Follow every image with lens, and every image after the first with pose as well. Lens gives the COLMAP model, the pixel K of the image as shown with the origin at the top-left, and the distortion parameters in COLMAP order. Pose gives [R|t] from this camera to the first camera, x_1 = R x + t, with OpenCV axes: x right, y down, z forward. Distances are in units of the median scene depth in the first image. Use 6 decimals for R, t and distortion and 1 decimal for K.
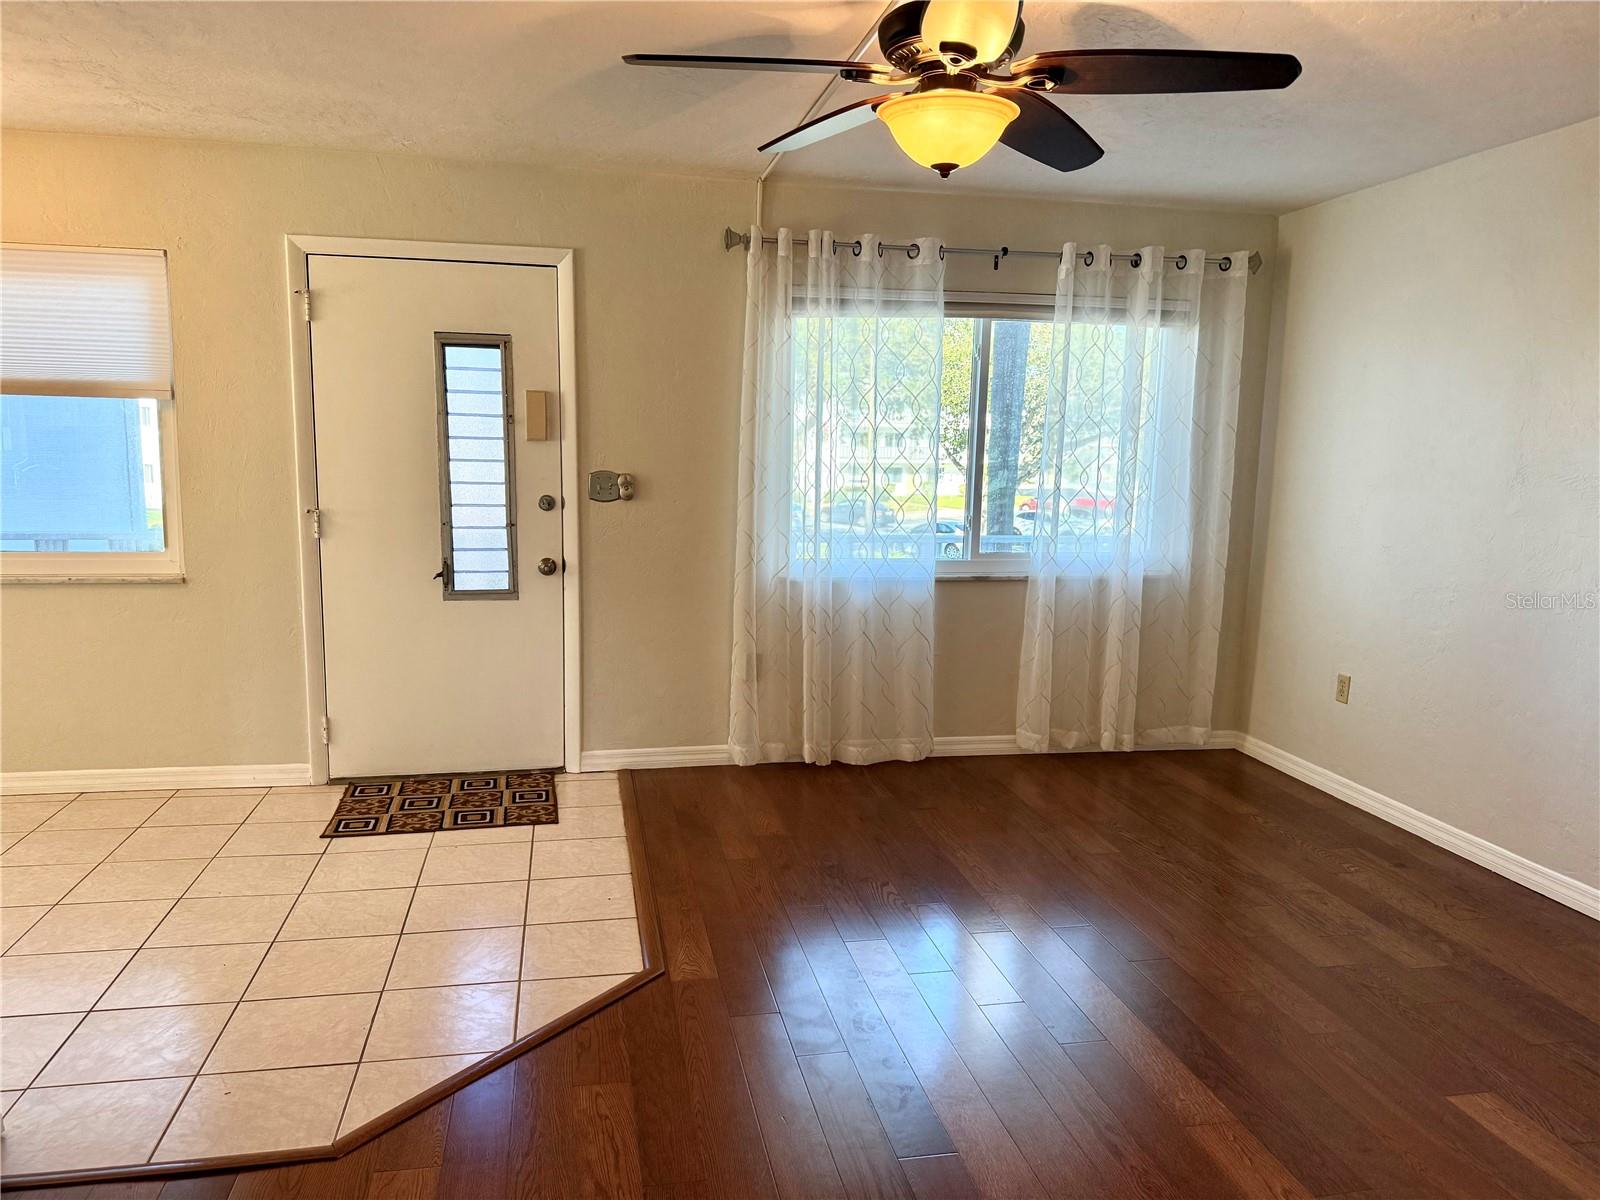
lens RADIAL K [[1088.8, 0, 785.7], [0, 1088.8, 611.3], [0, 0, 1]] dist [0.128757, -0.263142]
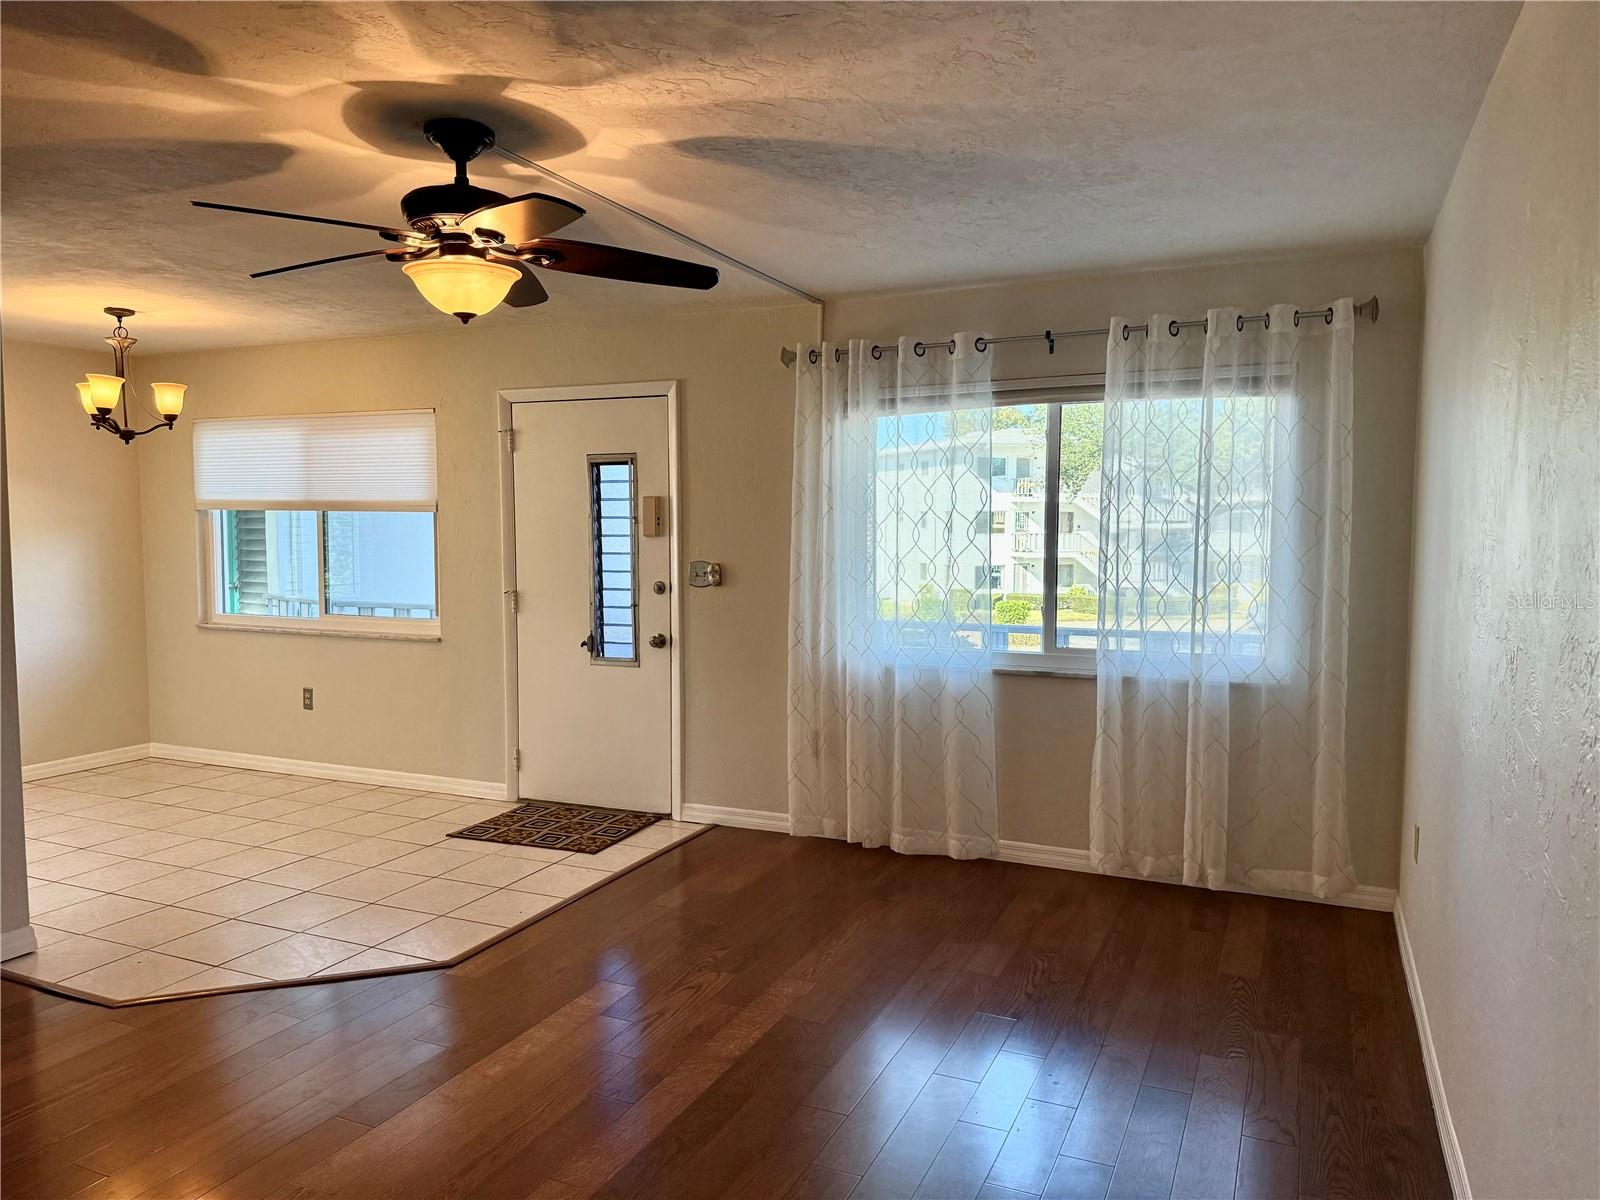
lens RADIAL K [[1119.5, 0, 794.5], [0, 1119.5, 600.4], [0, 0, 1]] dist [0.132118, -0.225880]
pose [[0.809779, 0.020753, -0.586368, 0.615363], [-0.070497, 0.995576, -0.062121, -0.019239], [0.582485, 0.091642, 0.807659, 0.096002]]
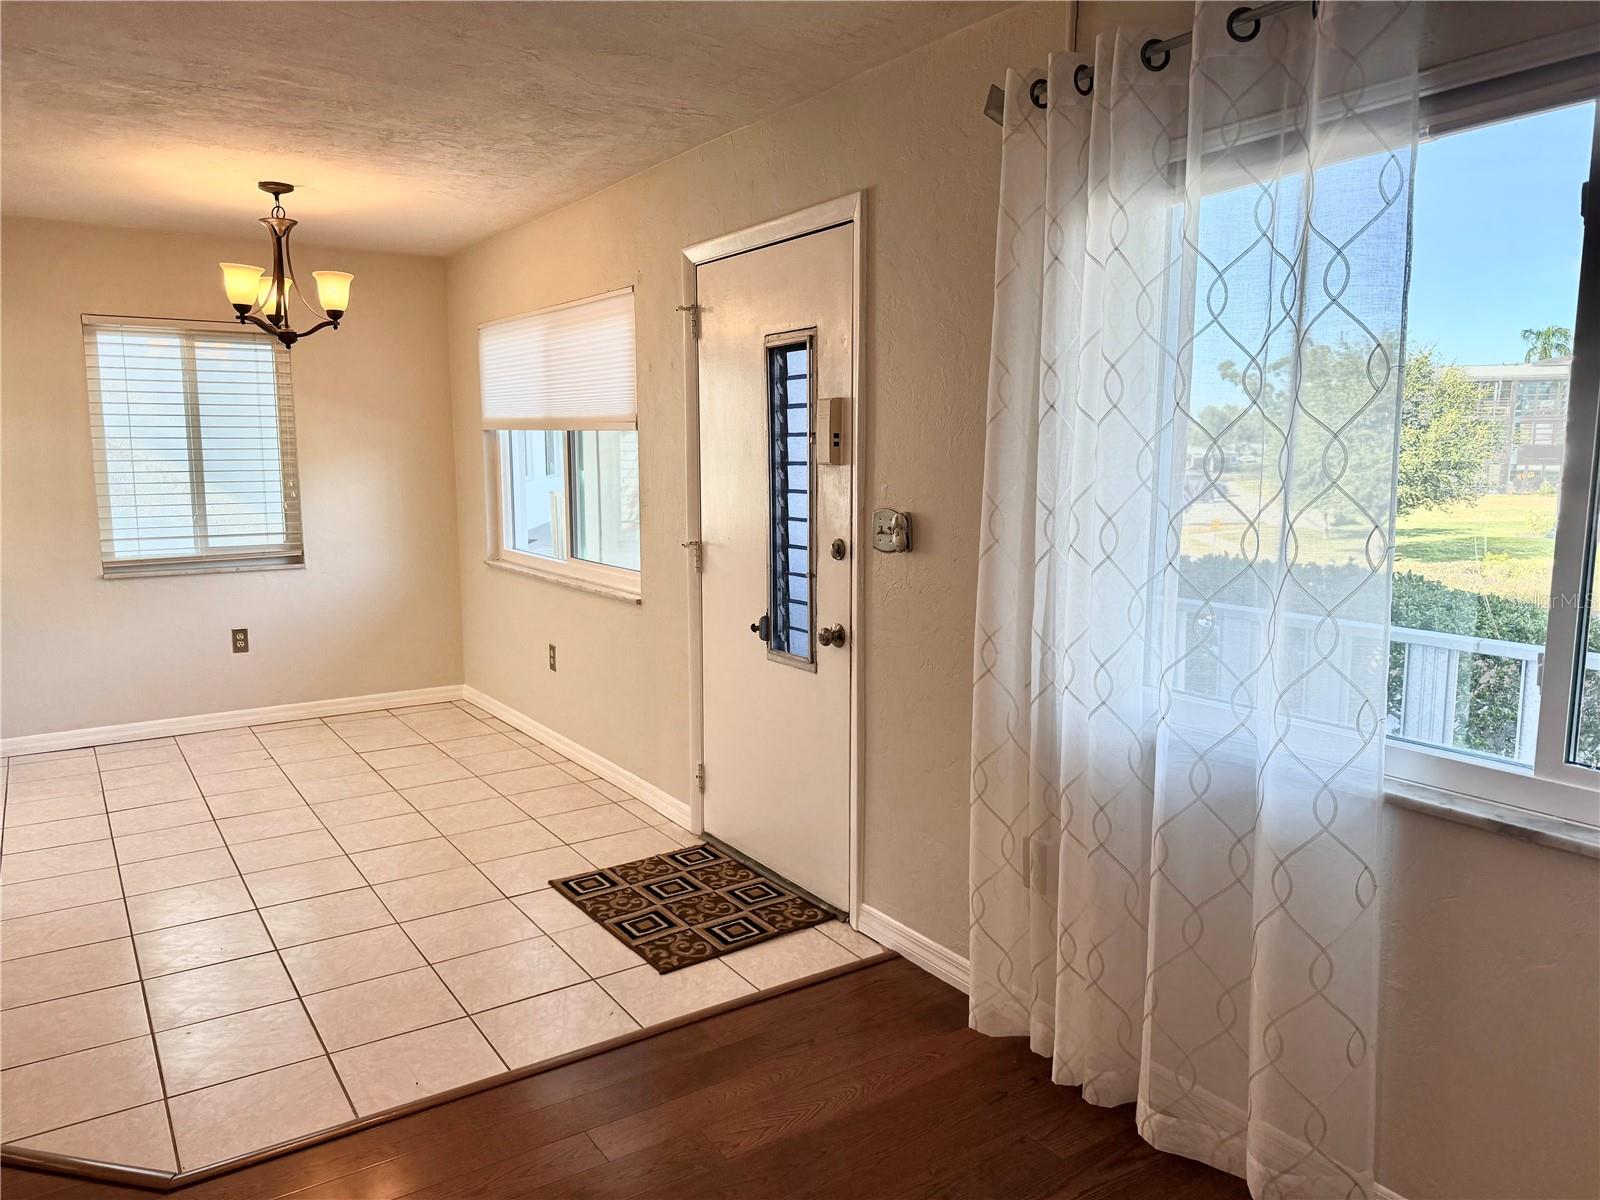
lens RADIAL K [[1119.5, 0, 794.5], [0, 1119.5, 600.4], [0, 0, 1]] dist [0.132118, -0.225880]
pose [[0.379735, 0.104586, -0.919164, 0.459081], [-0.129163, 0.989851, 0.059268, -0.104903], [0.916034, 0.096215, 0.389390, 0.677908]]
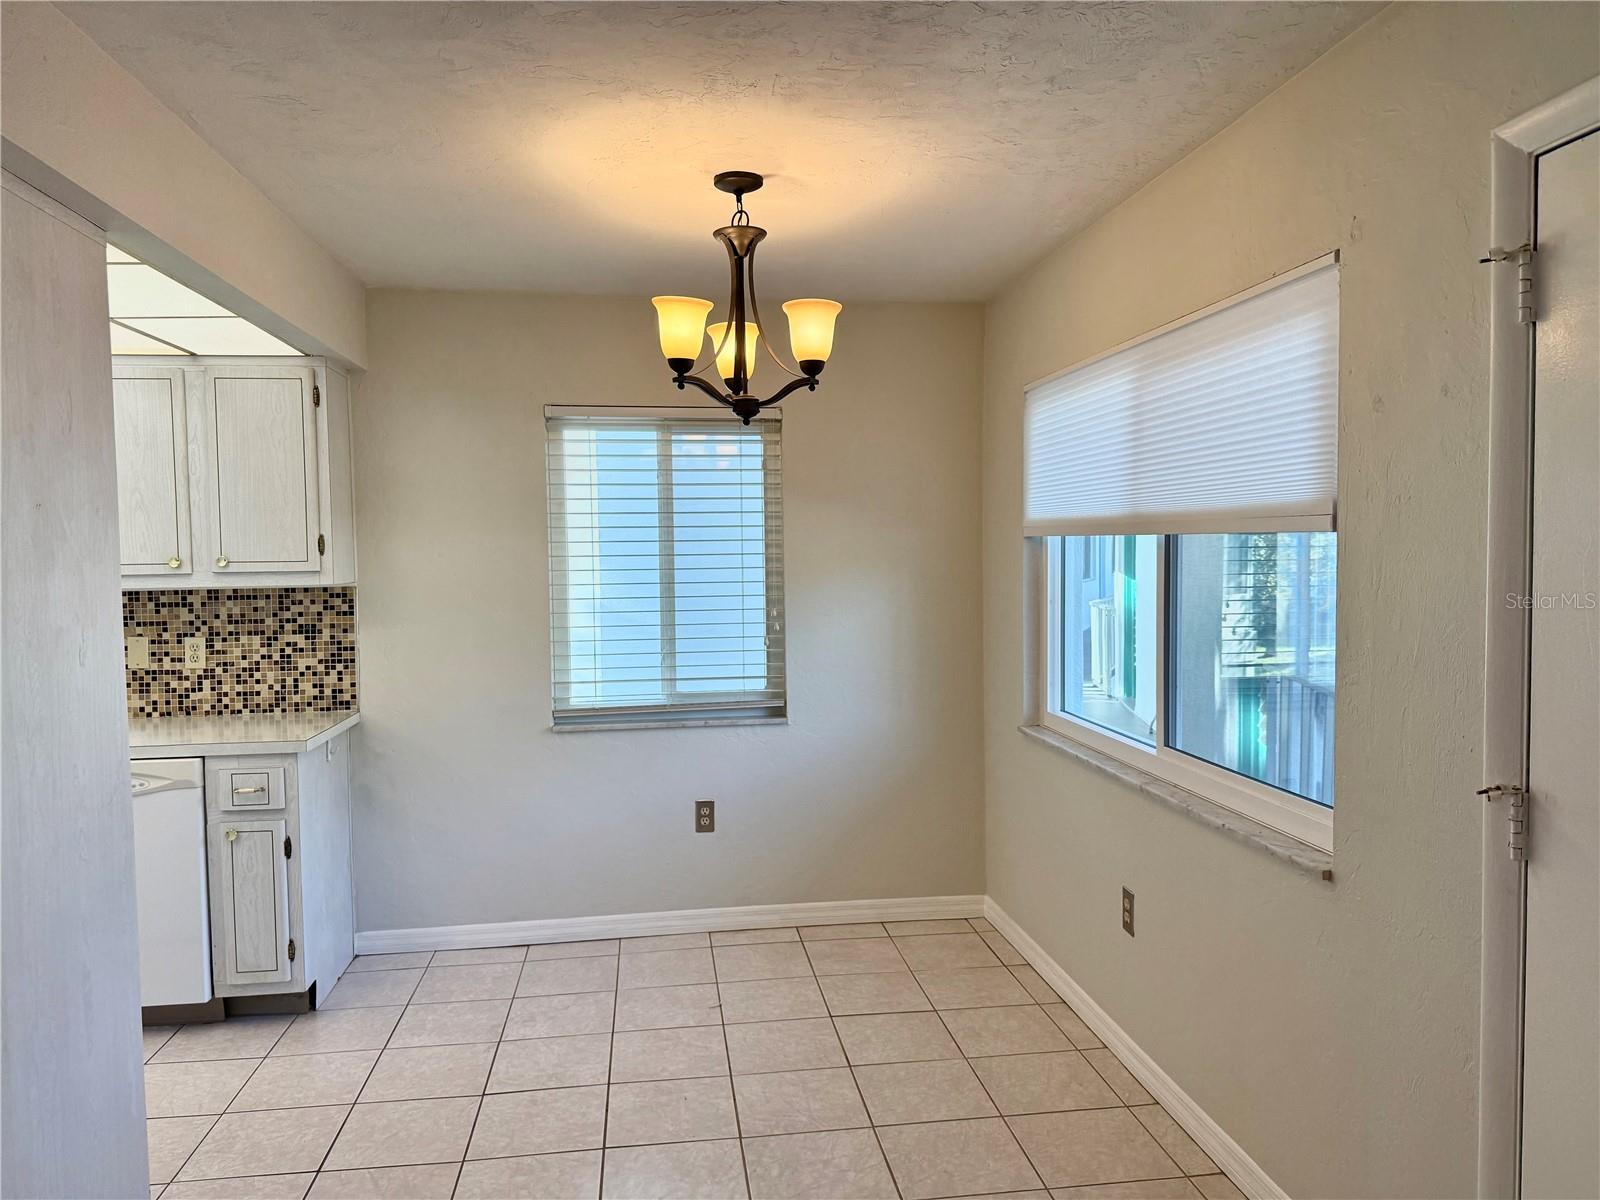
lens RADIAL K [[1119.5, 0, 794.5], [0, 1119.5, 600.4], [0, 0, 1]] dist [0.132118, -0.225880]
pose [[-0.068753, 0.024539, -0.997332, -0.000729], [-0.136422, 0.990075, 0.033765, -0.131379], [0.988262, 0.138380, -0.064723, 0.723944]]
